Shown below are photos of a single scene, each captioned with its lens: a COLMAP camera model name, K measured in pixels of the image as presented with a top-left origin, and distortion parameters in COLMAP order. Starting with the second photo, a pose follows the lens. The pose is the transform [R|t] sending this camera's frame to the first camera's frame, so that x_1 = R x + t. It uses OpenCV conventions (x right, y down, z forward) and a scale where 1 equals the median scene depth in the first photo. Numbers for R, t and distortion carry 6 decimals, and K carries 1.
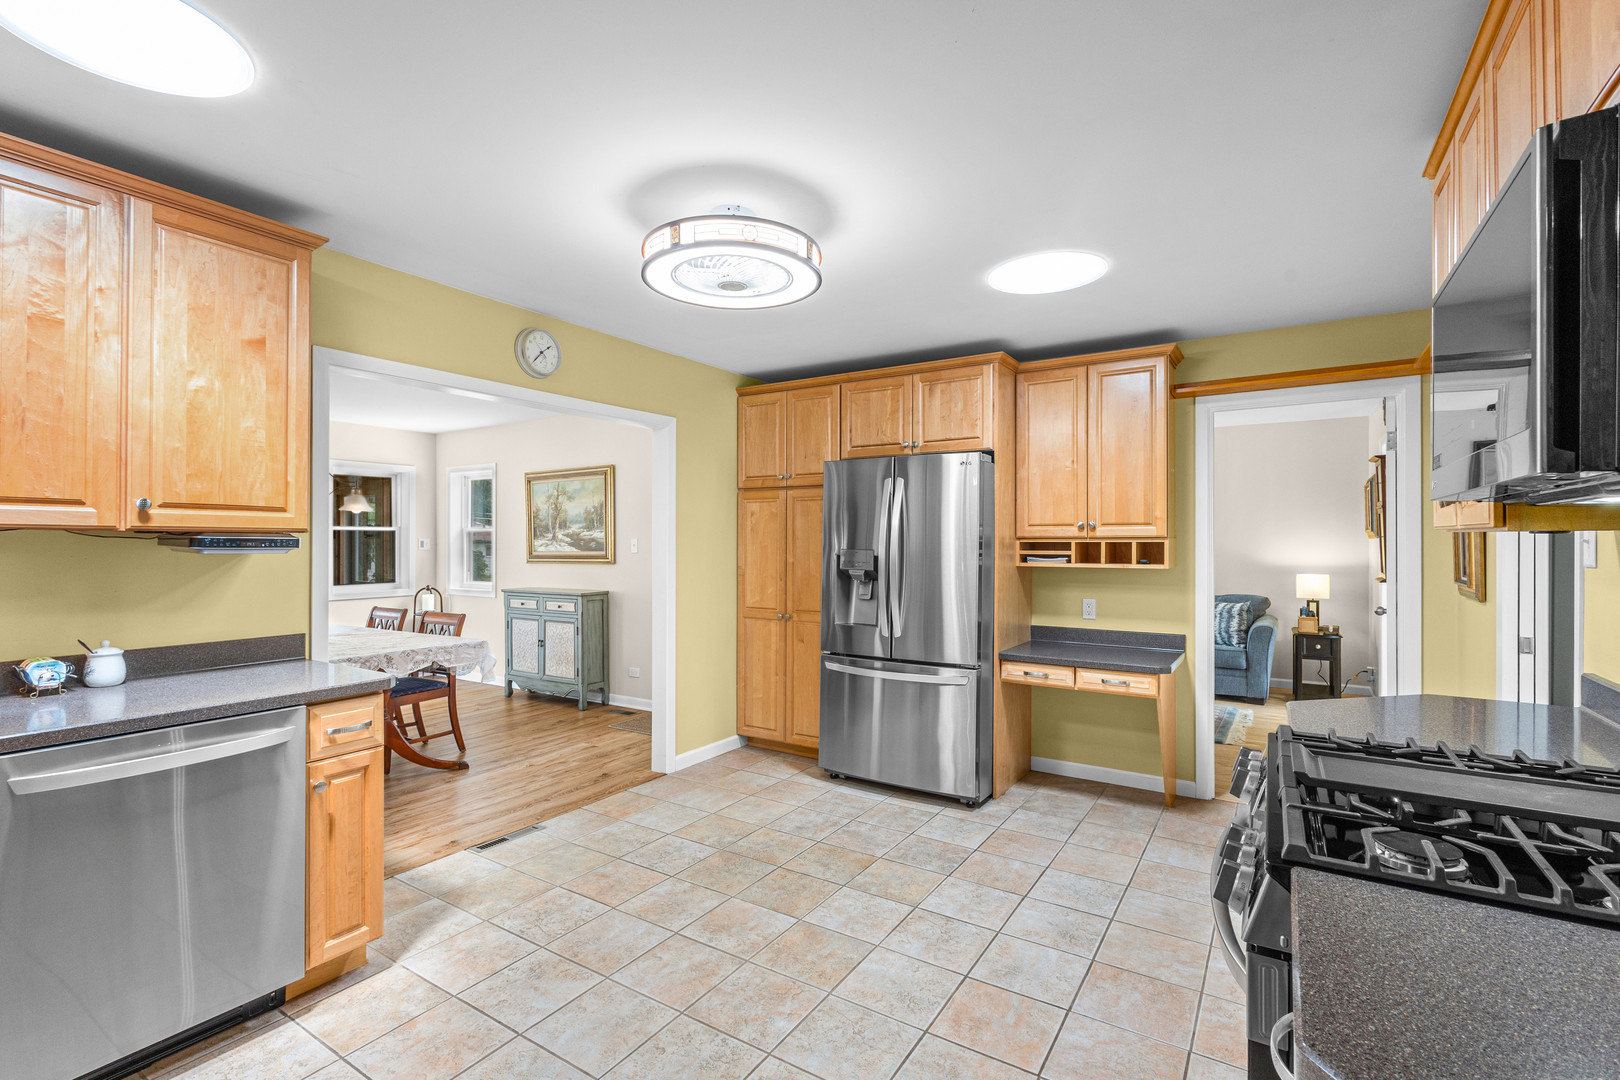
lens RADIAL K [[740.6, 0, 819.9], [0, 740.6, 535.1], [0, 0, 1]] dist [0.001896, 0.000100]
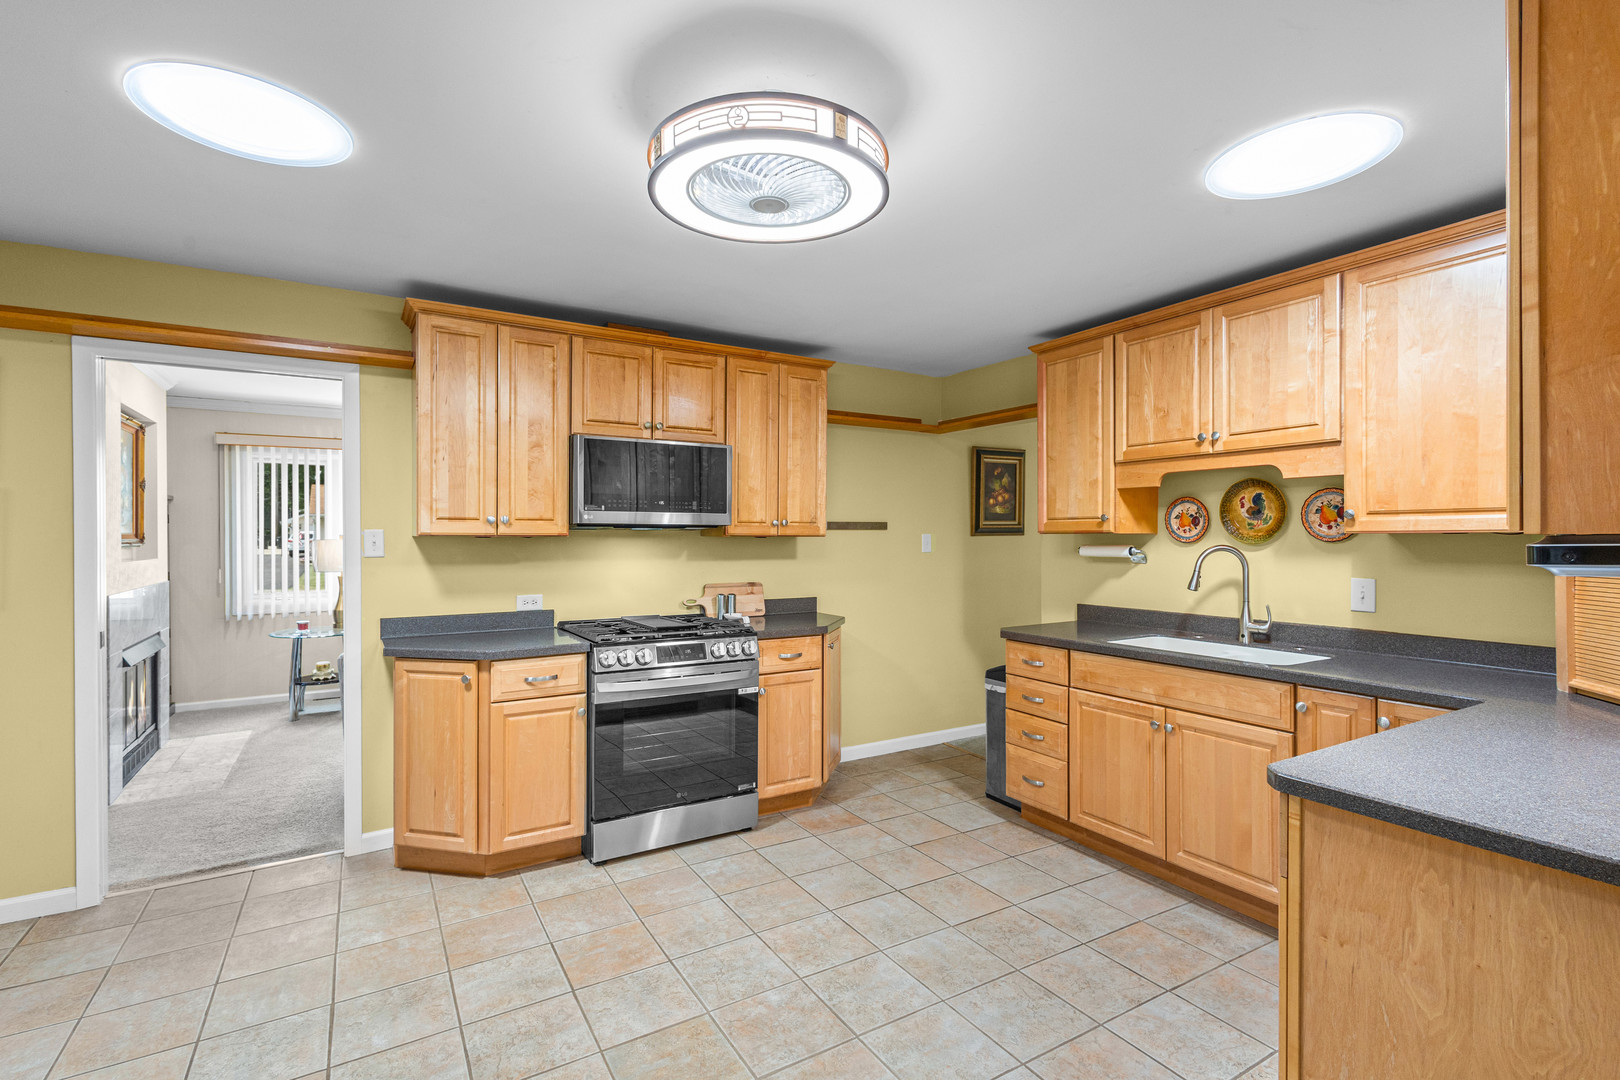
lens RADIAL K [[741.4, 0, 799.6], [0, 741.4, 542.1], [0, 0, 1]] dist [0.003090, 0.000544]
pose [[-0.886196, -0.006362, 0.463267, -0.200612], [-0.006042, 0.999979, 0.002175, 0.001357], [-0.463271, -0.000872, -0.886216, 0.674982]]
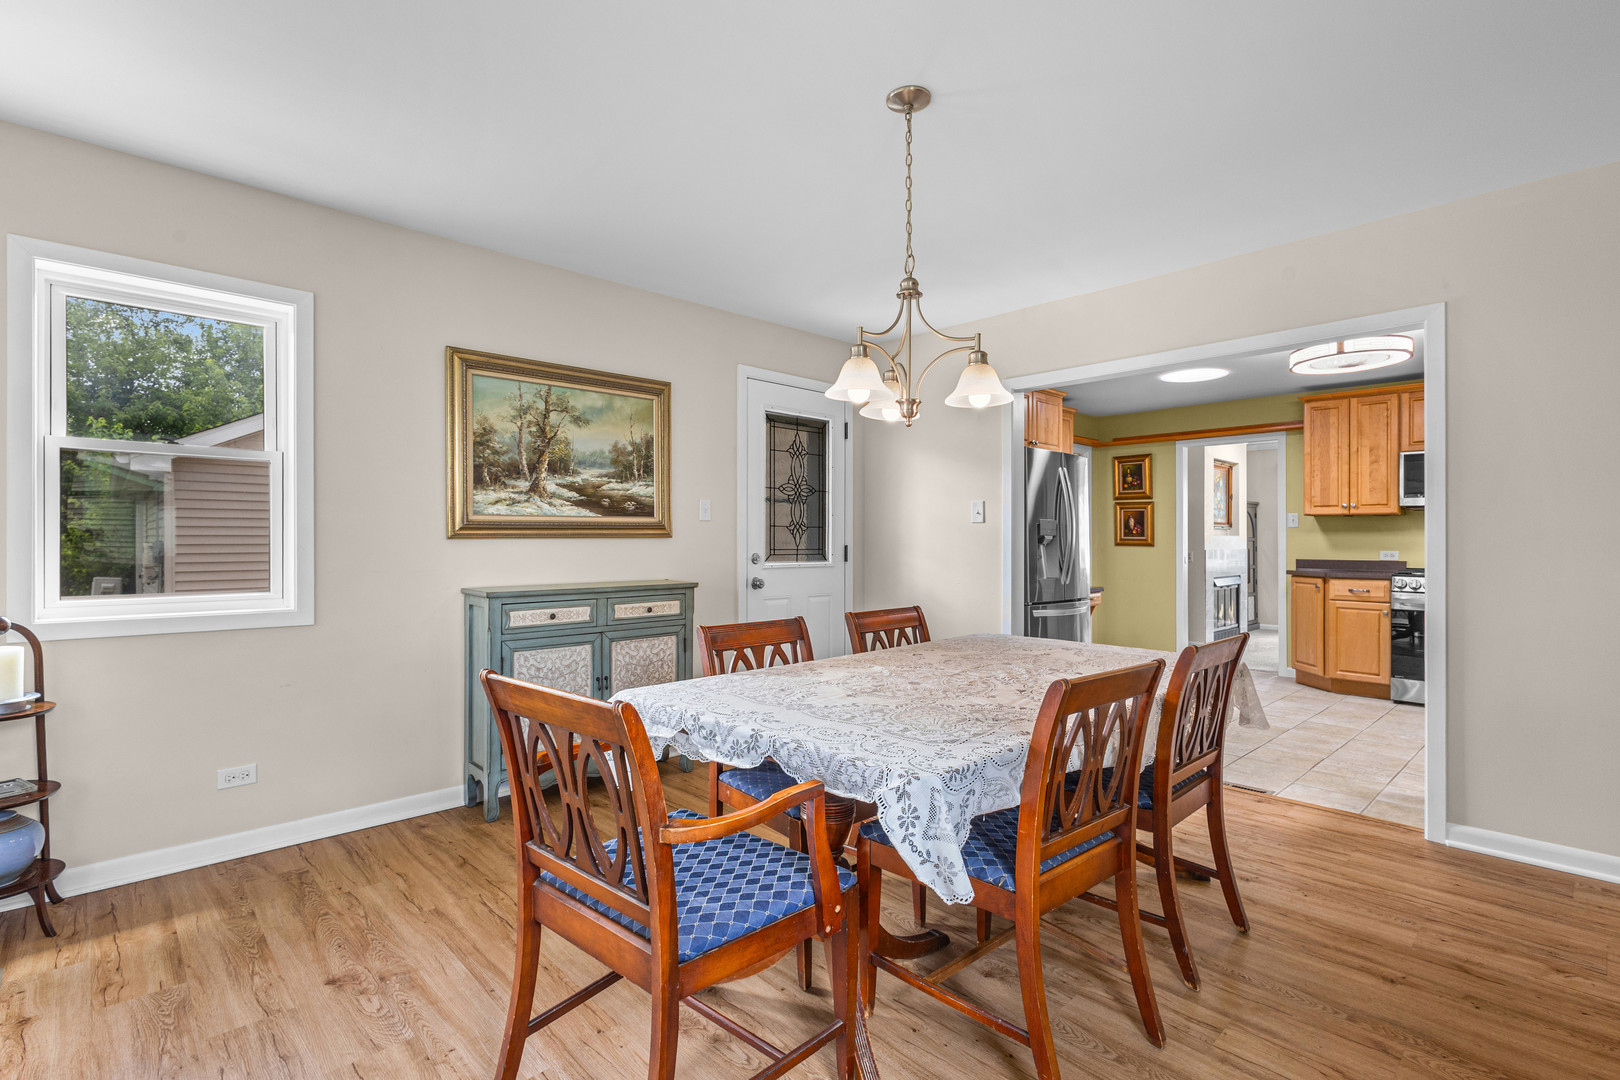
lens RADIAL K [[743.4, 0, 813.4], [0, 743.4, 519.2], [0, 0, 1]] dist [0.001578, 0.000179]
pose [[0.252271, 0.026051, 0.967306, -0.892324], [-0.012689, 0.999641, -0.023612, 0.037972], [-0.967574, -0.006317, 0.252510, 0.734801]]
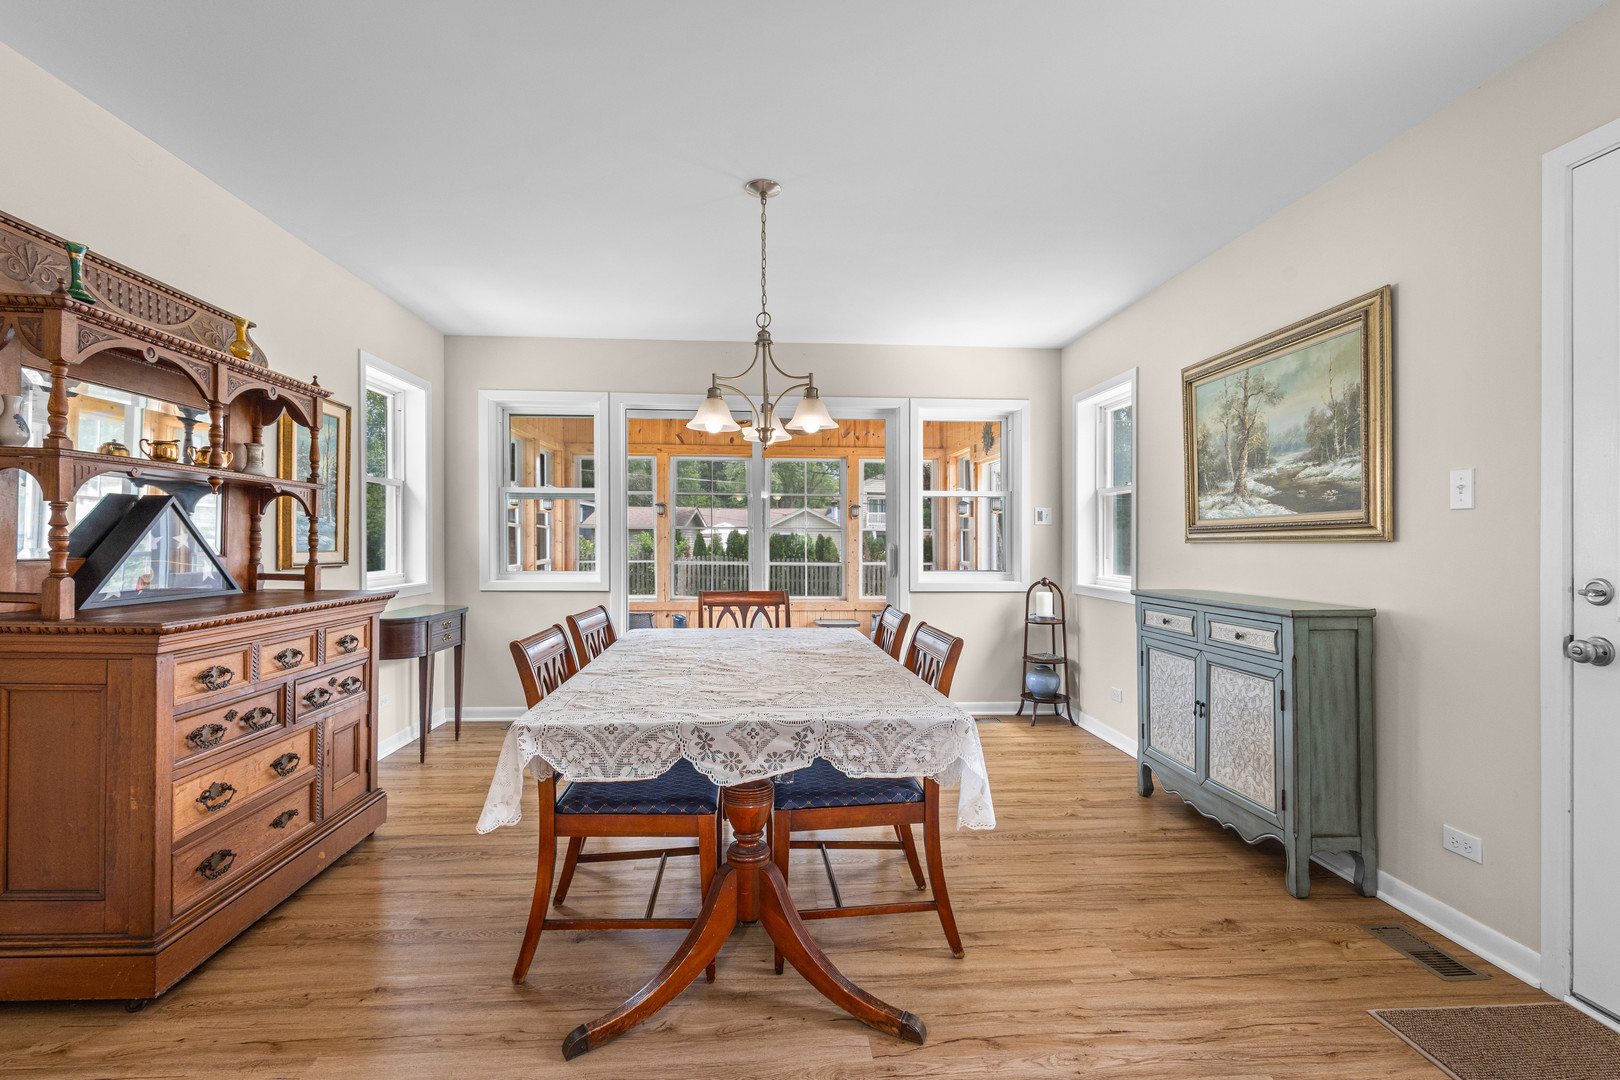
lens RADIAL K [[741.4, 0, 799.6], [0, 741.4, 542.1], [0, 0, 1]] dist [0.003090, 0.000544]
pose [[0.579984, 0.003735, -0.814619, -0.144334], [0.003709, 0.999967, 0.007225, 0.036574], [0.814619, -0.007211, 0.579951, 0.534885]]
